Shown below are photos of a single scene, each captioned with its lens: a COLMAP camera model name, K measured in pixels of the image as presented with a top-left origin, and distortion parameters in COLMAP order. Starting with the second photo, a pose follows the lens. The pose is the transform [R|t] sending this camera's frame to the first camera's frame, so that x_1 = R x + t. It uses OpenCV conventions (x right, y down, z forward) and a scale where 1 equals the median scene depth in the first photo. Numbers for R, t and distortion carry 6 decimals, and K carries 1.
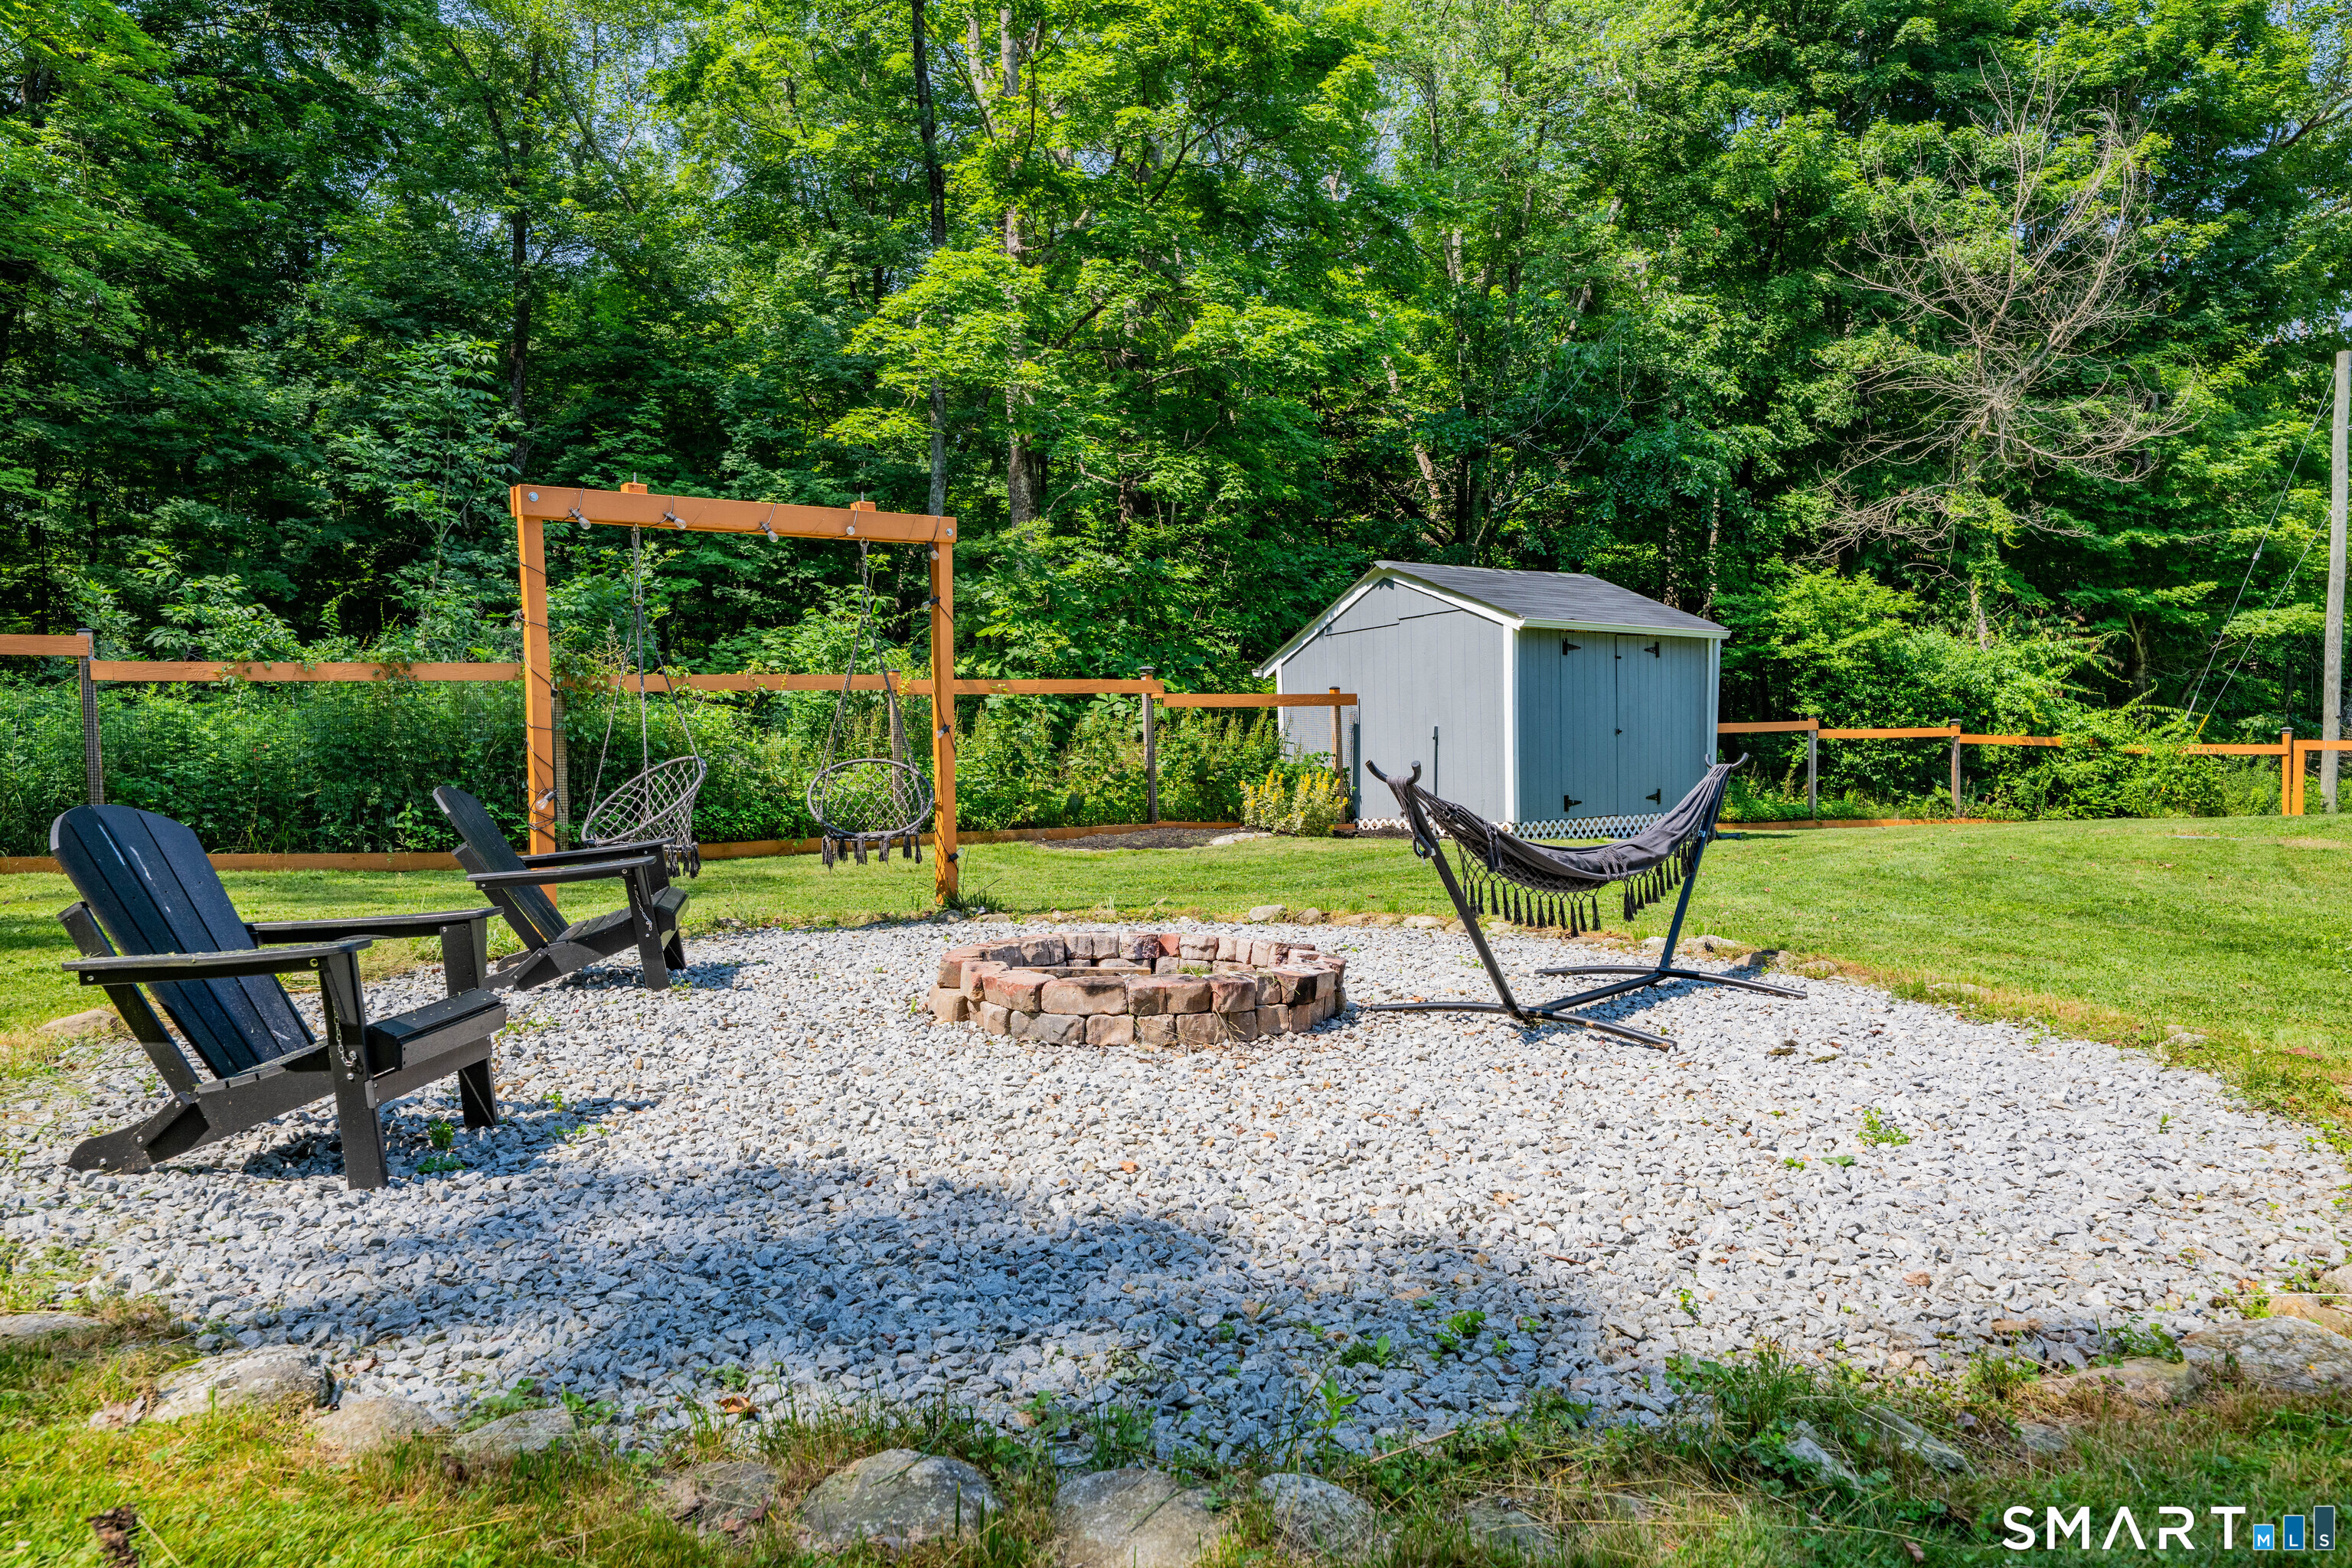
lens RADIAL K [[1567.5, 0, 1182.2], [0, 1567.5, 789.3], [0, 0, 1]] dist [-0.000015, 0.001579]
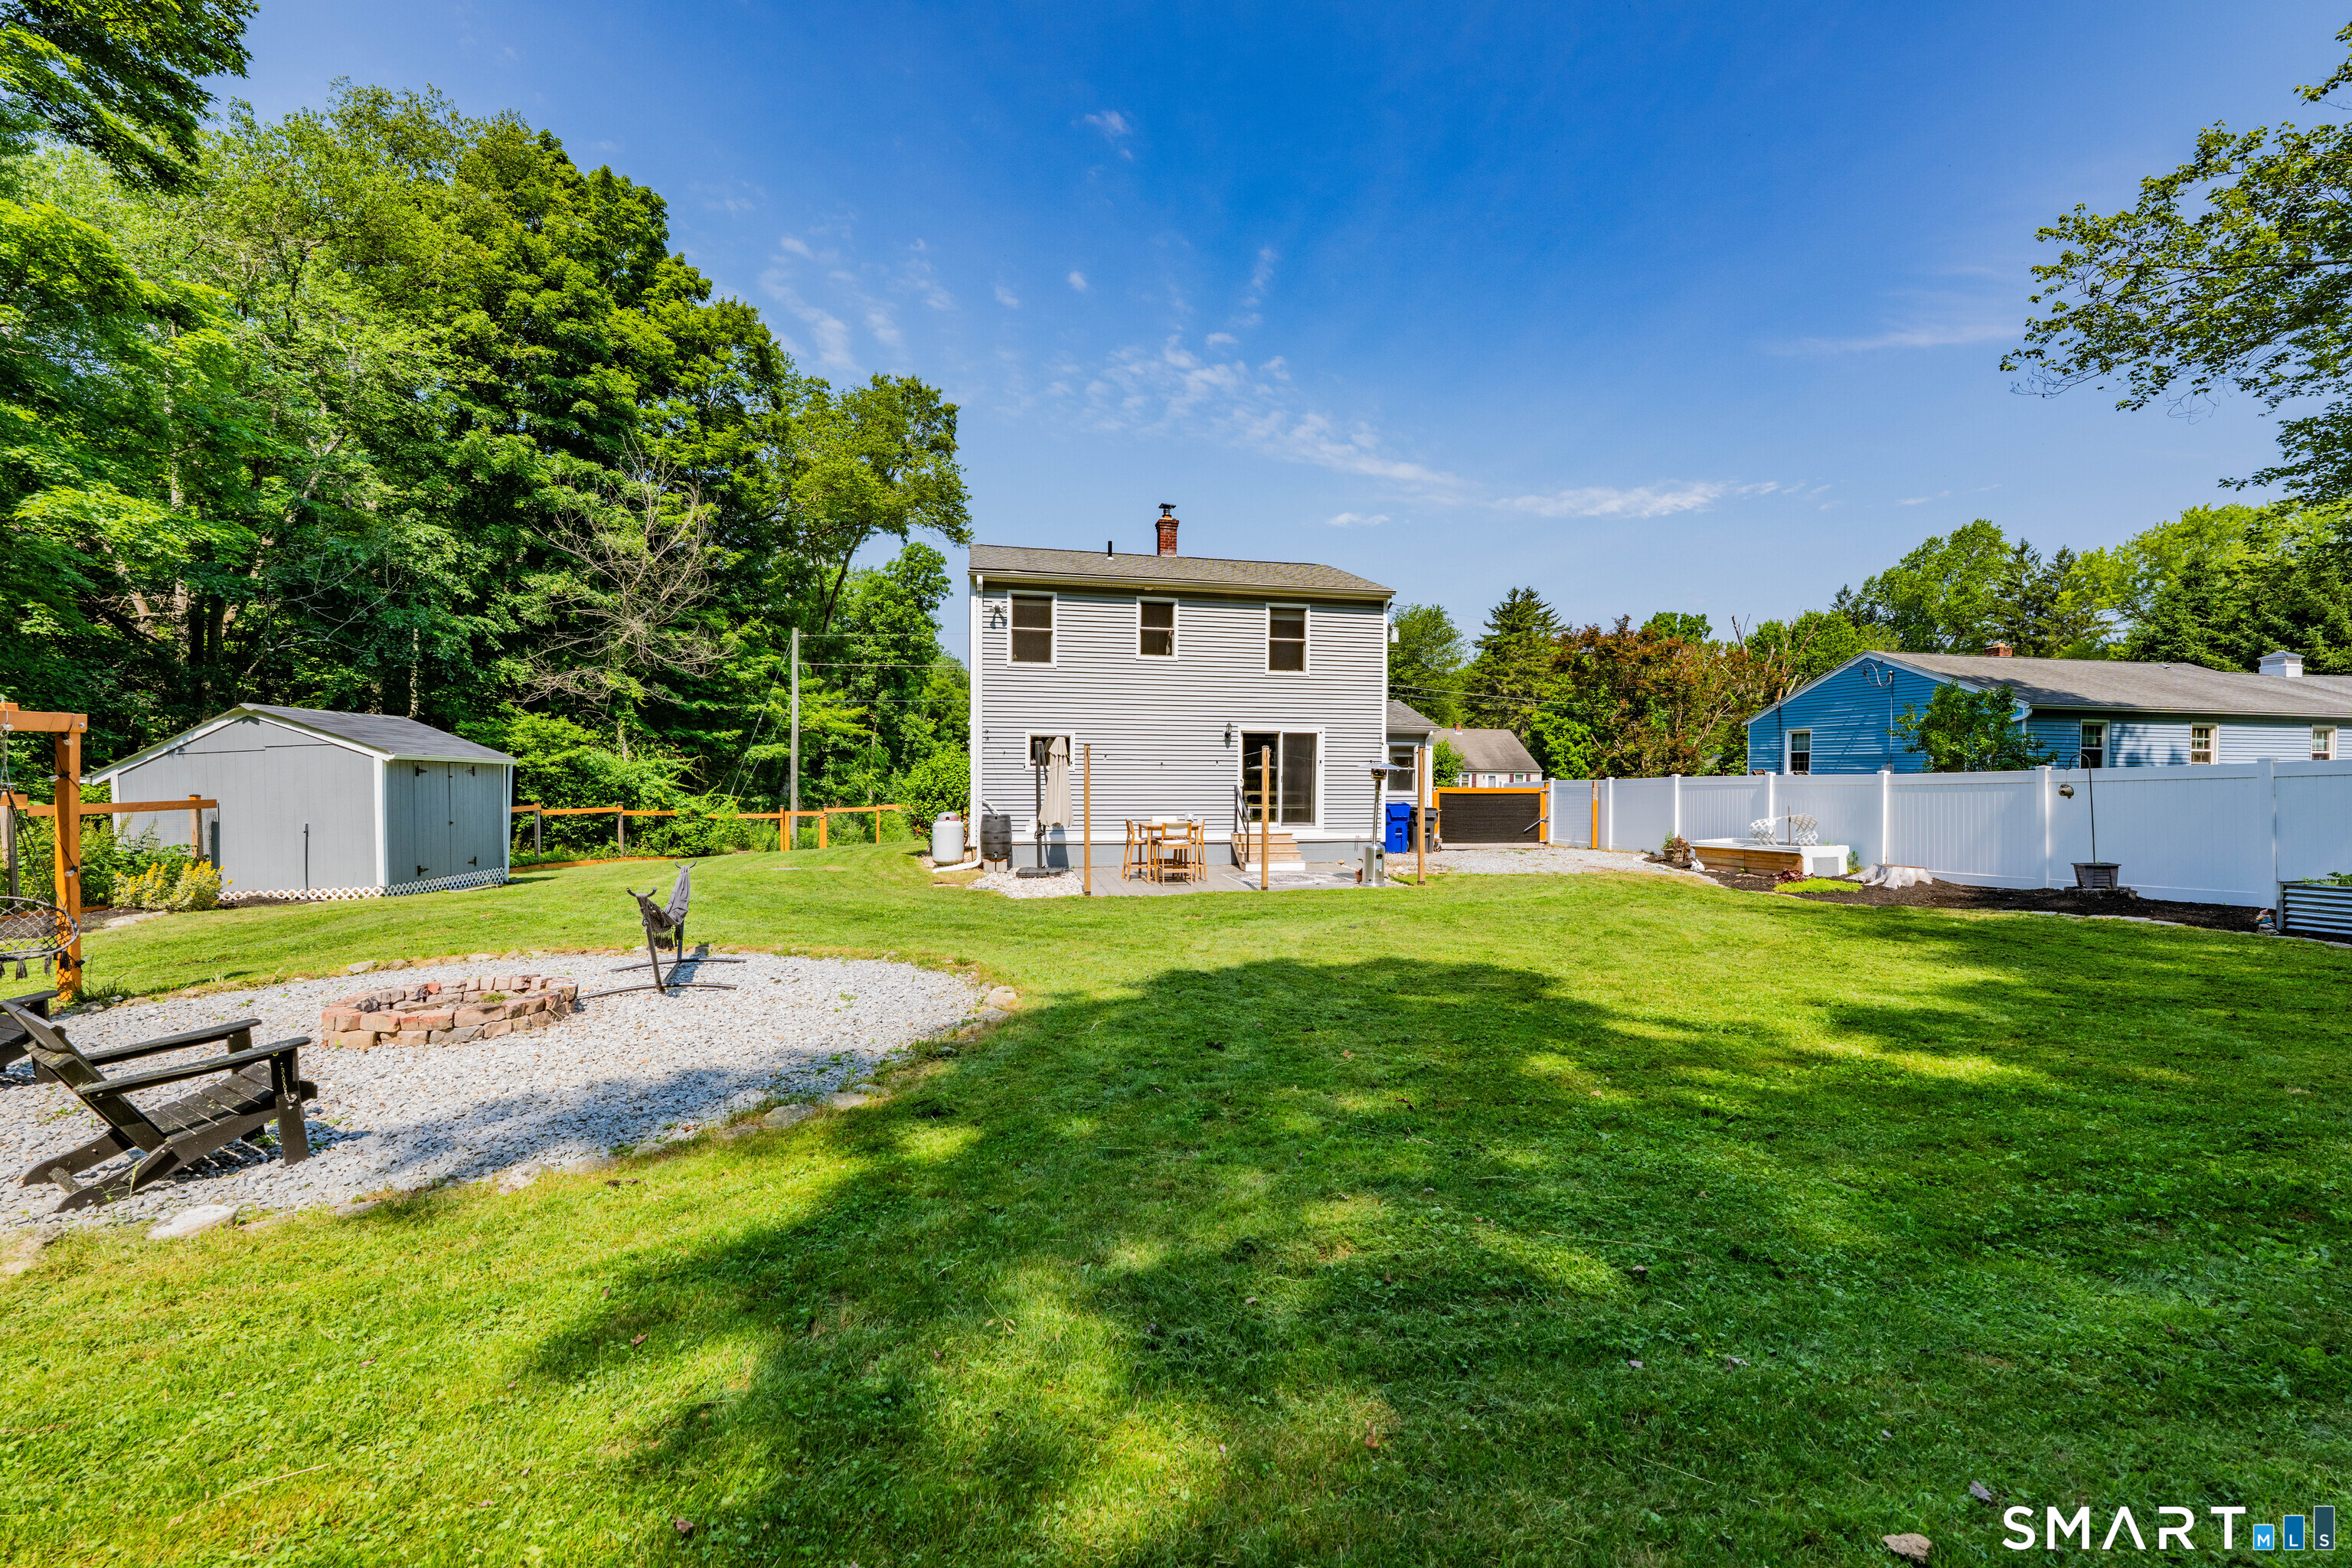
lens RADIAL K [[938.2, 0, 1189.6], [0, 938.2, 787.5], [0, 0, 1]] dist [-0.002074, -0.000344]
pose [[0.473326, 0.001947, 0.880885, -0.134942], [0.029275, 0.999410, -0.017939, -0.022015], [-0.880401, 0.034279, 0.472990, -0.075297]]
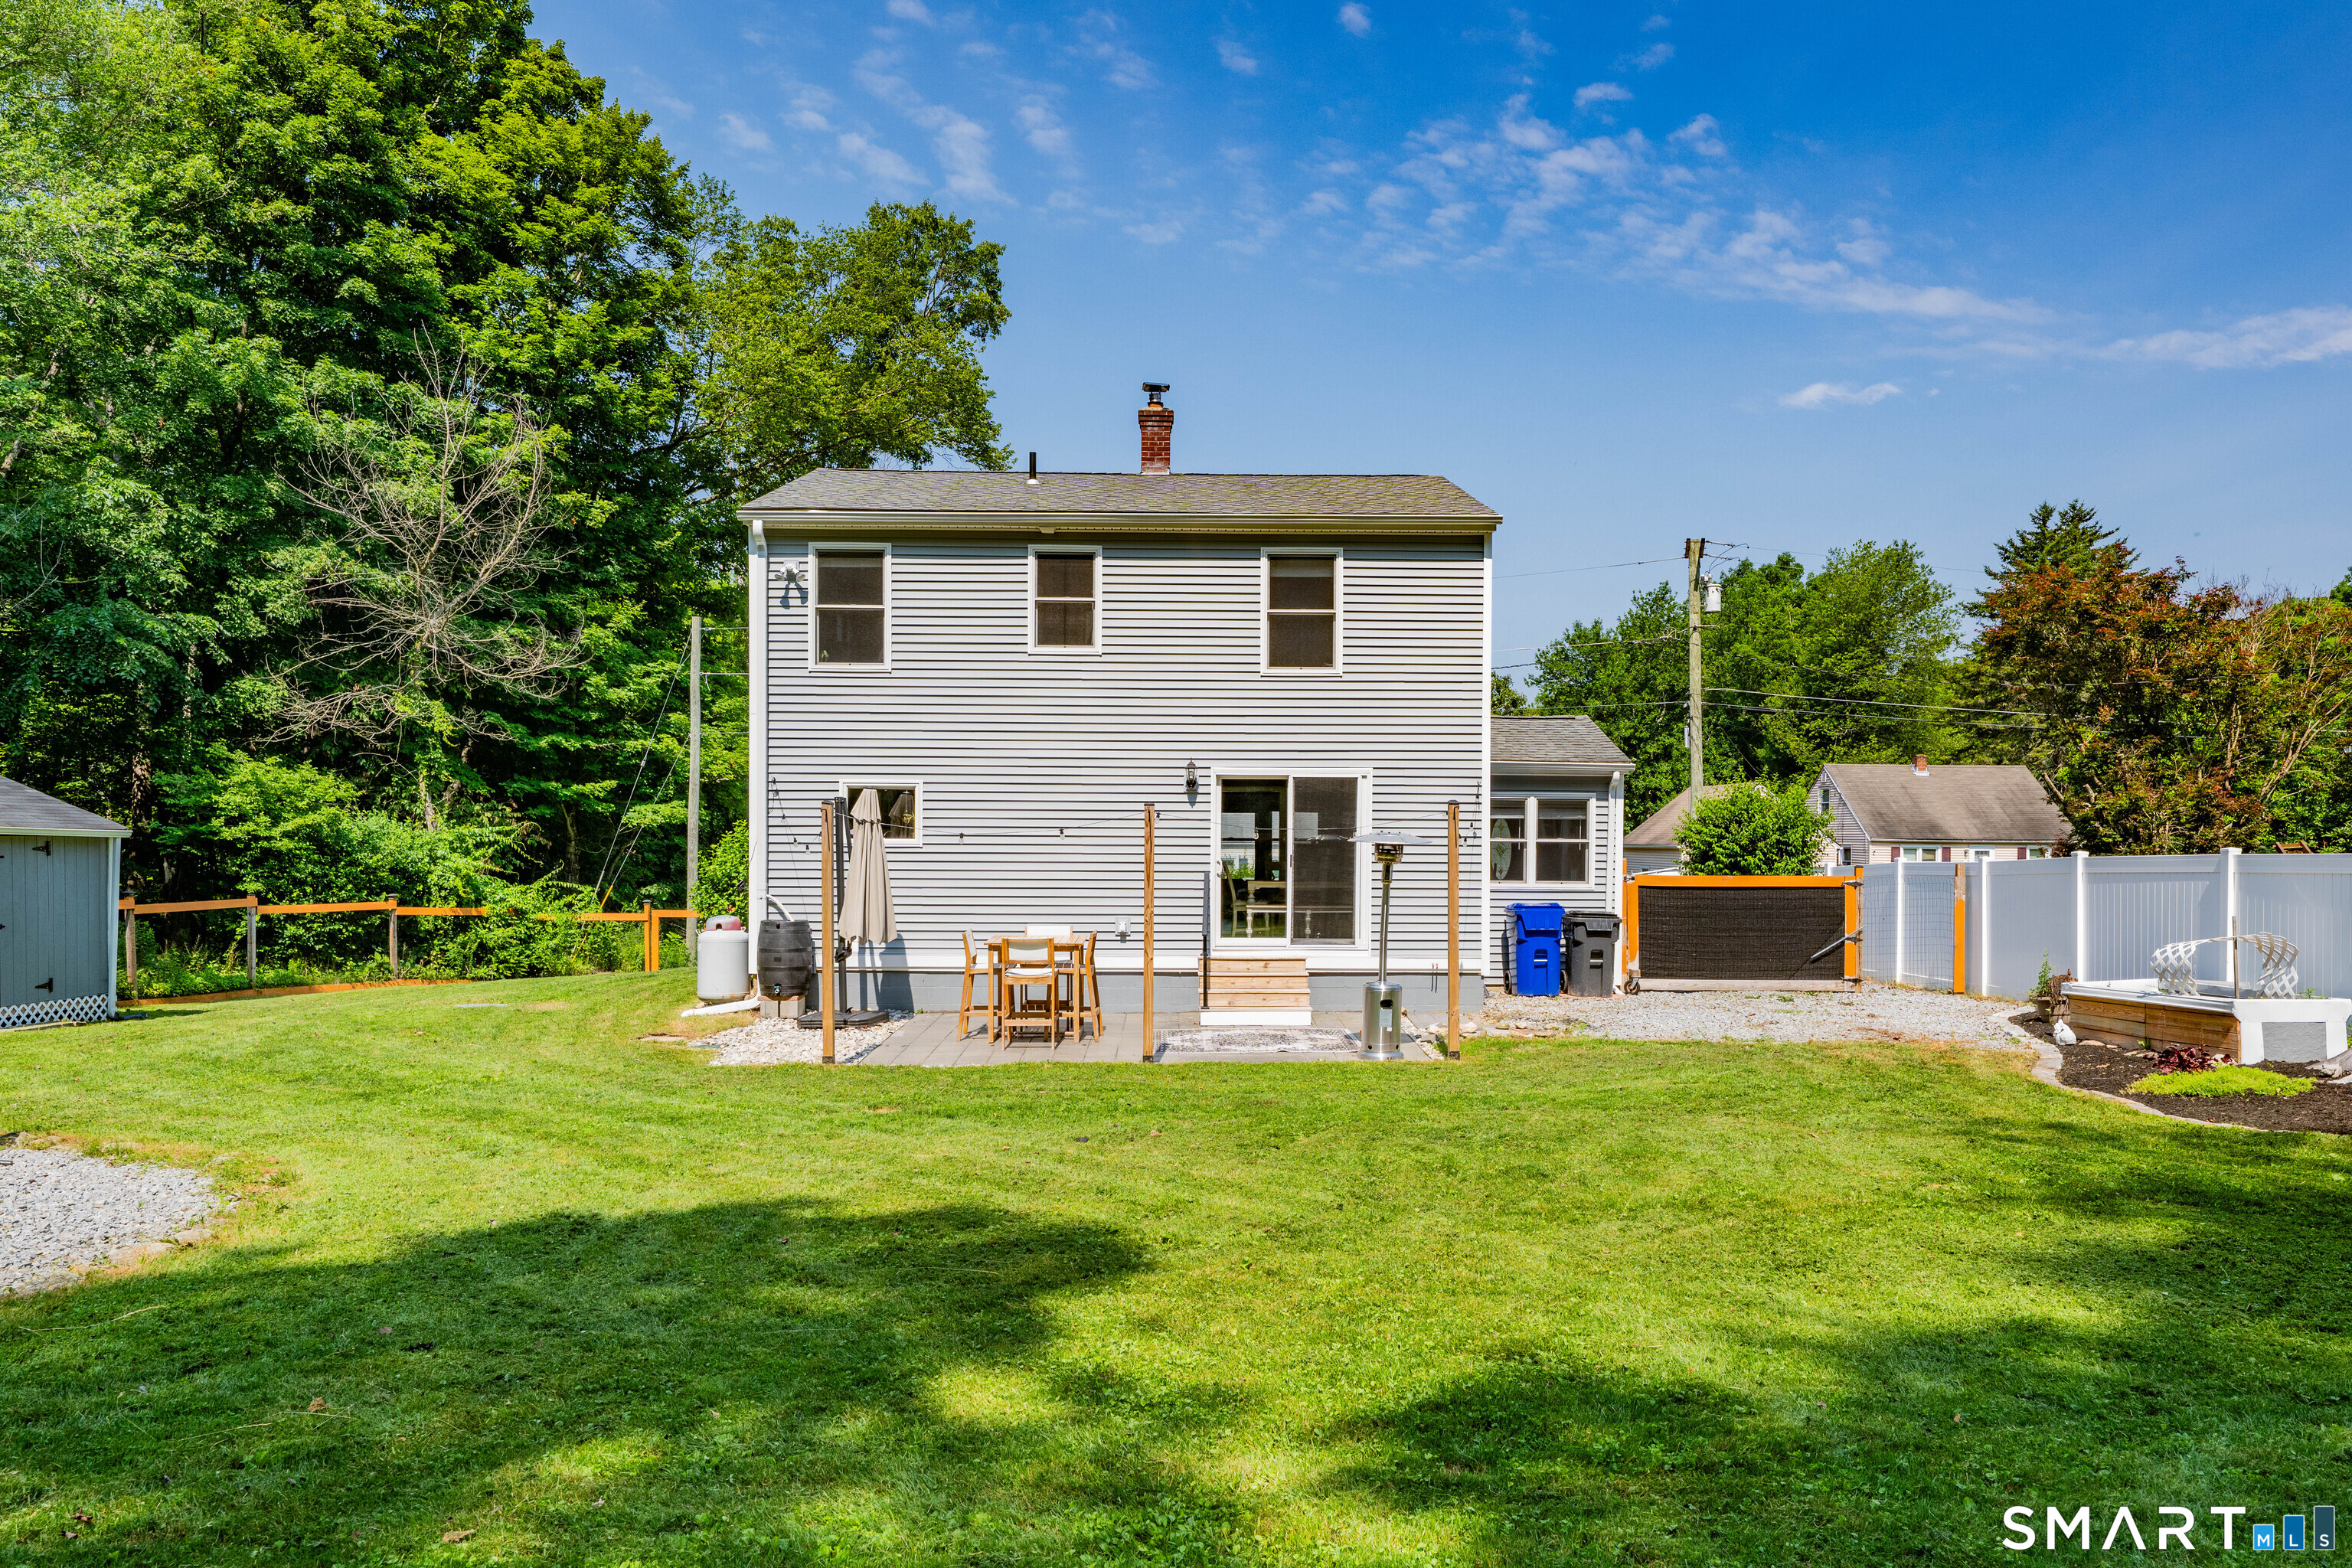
lens RADIAL K [[1586.3, 0, 1235.3], [0, 1586.3, 868.4], [0, 0, 1]] dist [-0.014966, 0.006489]
pose [[0.638679, 0.004273, 0.769461, -0.006704], [0.022781, 0.999441, -0.024460, -0.019993], [-0.769136, 0.033151, 0.638225, -0.213366]]
